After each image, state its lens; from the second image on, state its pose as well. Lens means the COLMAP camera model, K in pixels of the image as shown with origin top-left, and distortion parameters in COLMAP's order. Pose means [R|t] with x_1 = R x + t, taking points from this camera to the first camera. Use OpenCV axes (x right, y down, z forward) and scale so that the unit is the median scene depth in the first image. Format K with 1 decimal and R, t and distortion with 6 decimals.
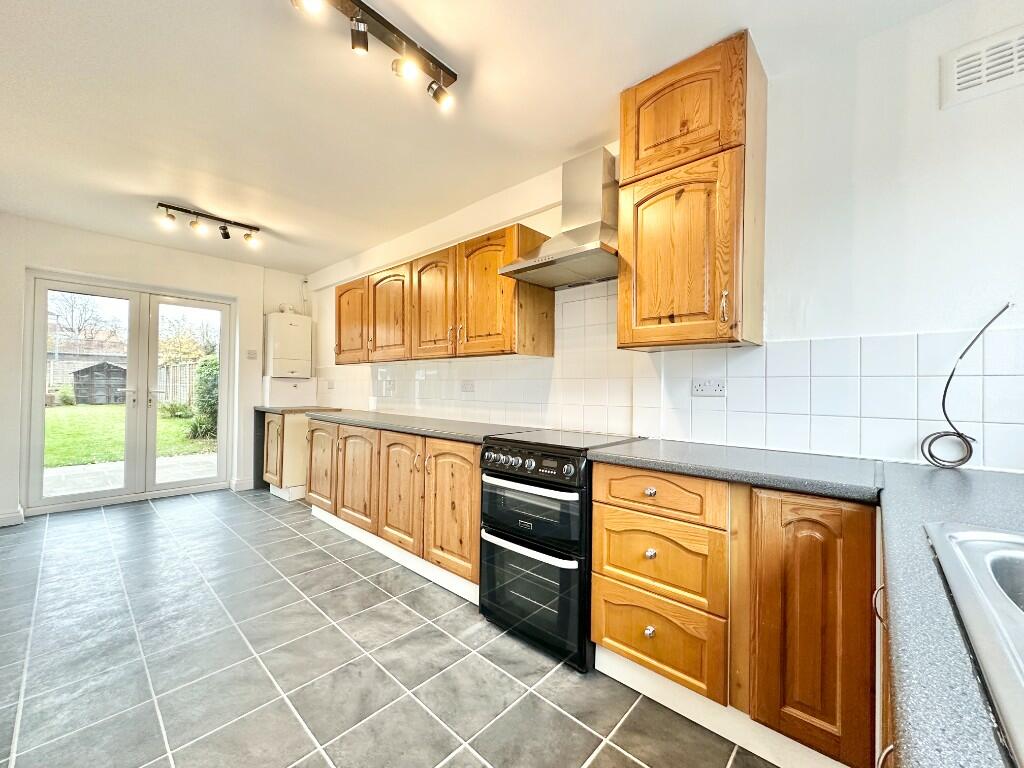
lens RADIAL K [[405.8, 0, 510.4], [0, 405.8, 385.8], [0, 0, 1]] dist [0.000379, 0.000113]
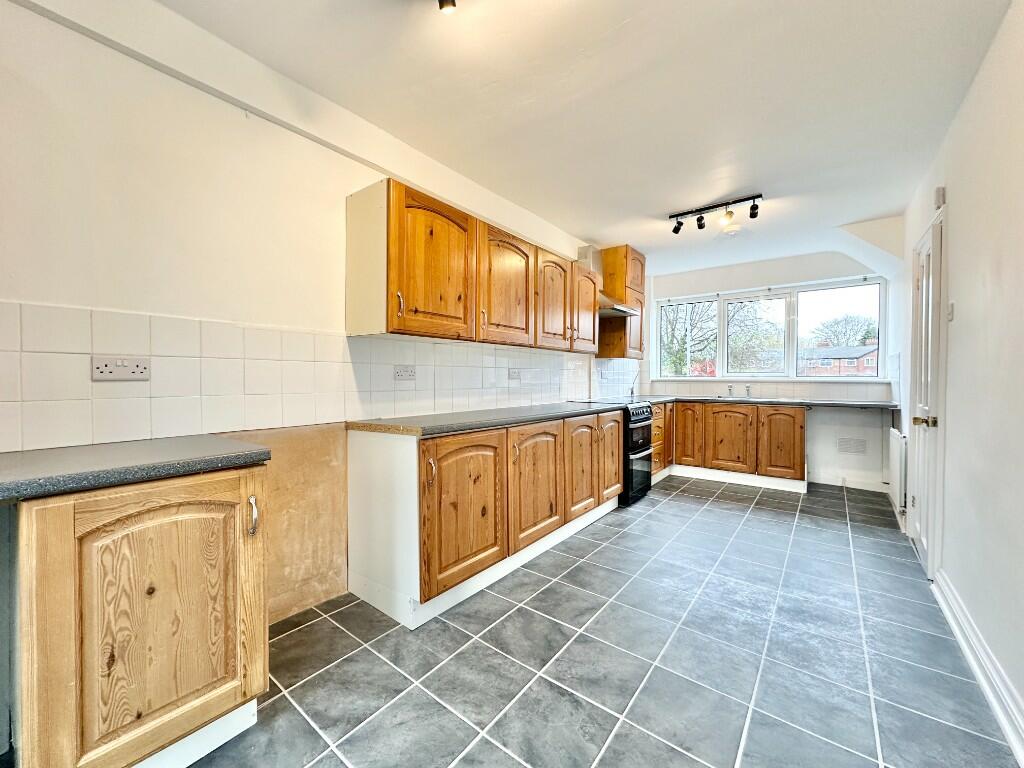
lens RADIAL K [[405.8, 0, 510.3], [0, 405.8, 381.0], [0, 0, 1]] dist [0.000379, 0.000113]
pose [[-0.078392, -0.022734, 0.996663, -1.345766], [-0.009571, 0.999711, 0.022051, -0.004673], [-0.996877, -0.007810, -0.078587, 1.251756]]
